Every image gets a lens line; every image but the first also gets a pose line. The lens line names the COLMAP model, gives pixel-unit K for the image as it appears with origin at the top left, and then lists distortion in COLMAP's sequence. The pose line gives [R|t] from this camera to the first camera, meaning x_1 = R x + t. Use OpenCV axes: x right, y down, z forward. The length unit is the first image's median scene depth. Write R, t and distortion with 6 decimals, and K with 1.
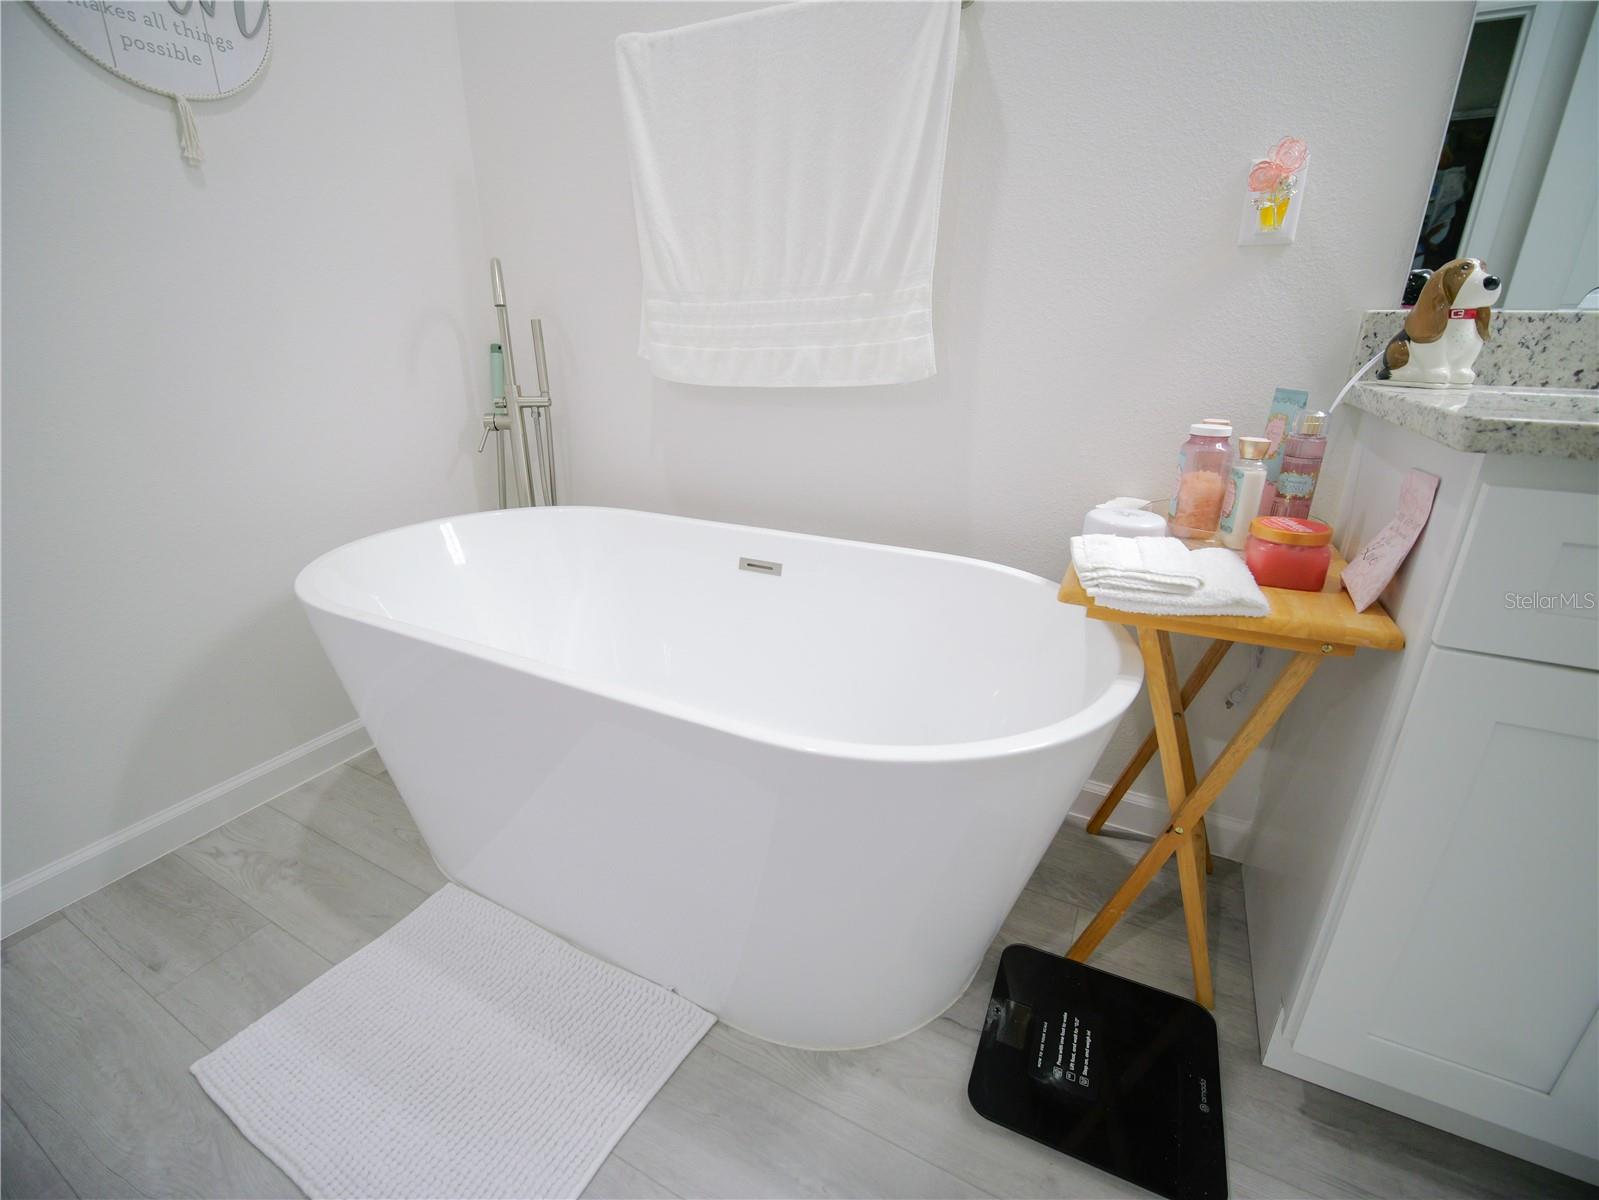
lens RADIAL K [[704.8, 0, 794.6], [0, 704.8, 597.9], [0, 0, 1]] dist [-0.022831, -0.000381]
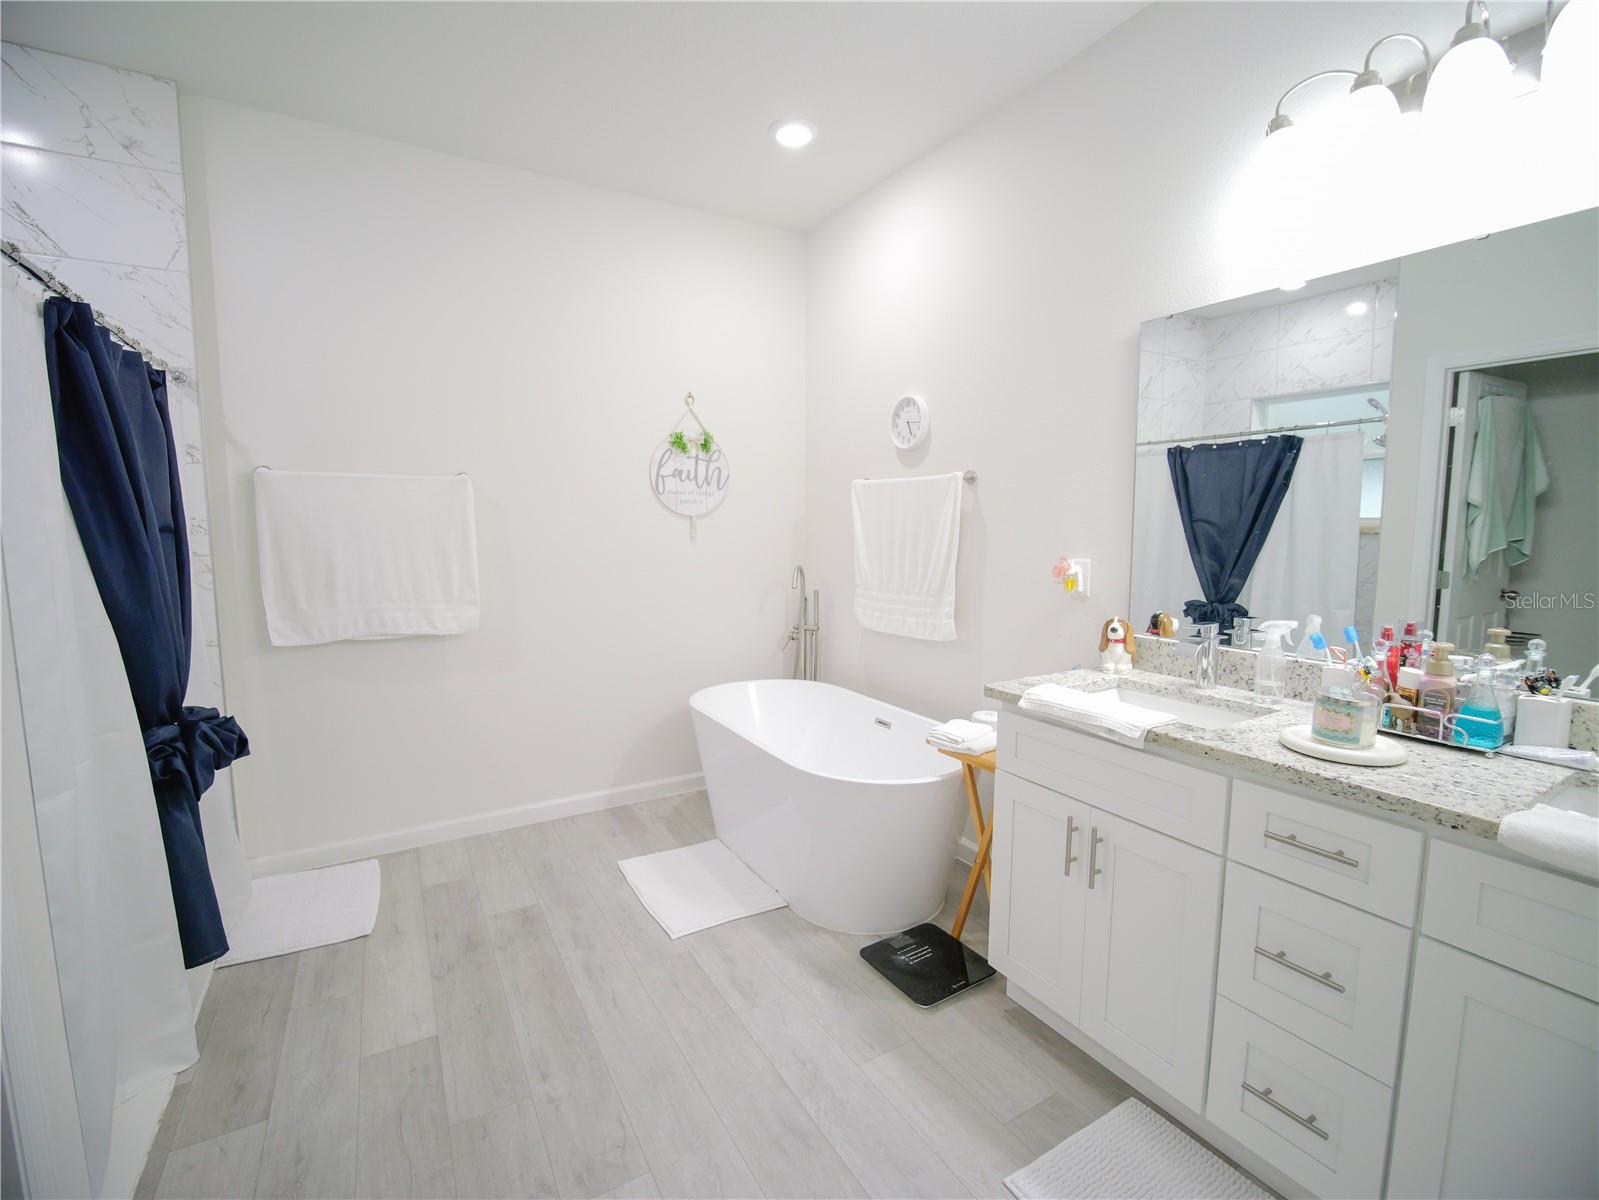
lens RADIAL K [[704.8, 0, 794.6], [0, 704.8, 597.9], [0, 0, 1]] dist [-0.022831, -0.000381]
pose [[0.849711, 0.055418, -0.524328, 0.800132], [-0.186202, 0.961923, -0.200083, 0.060933], [0.493275, 0.267644, 0.827676, -0.890229]]
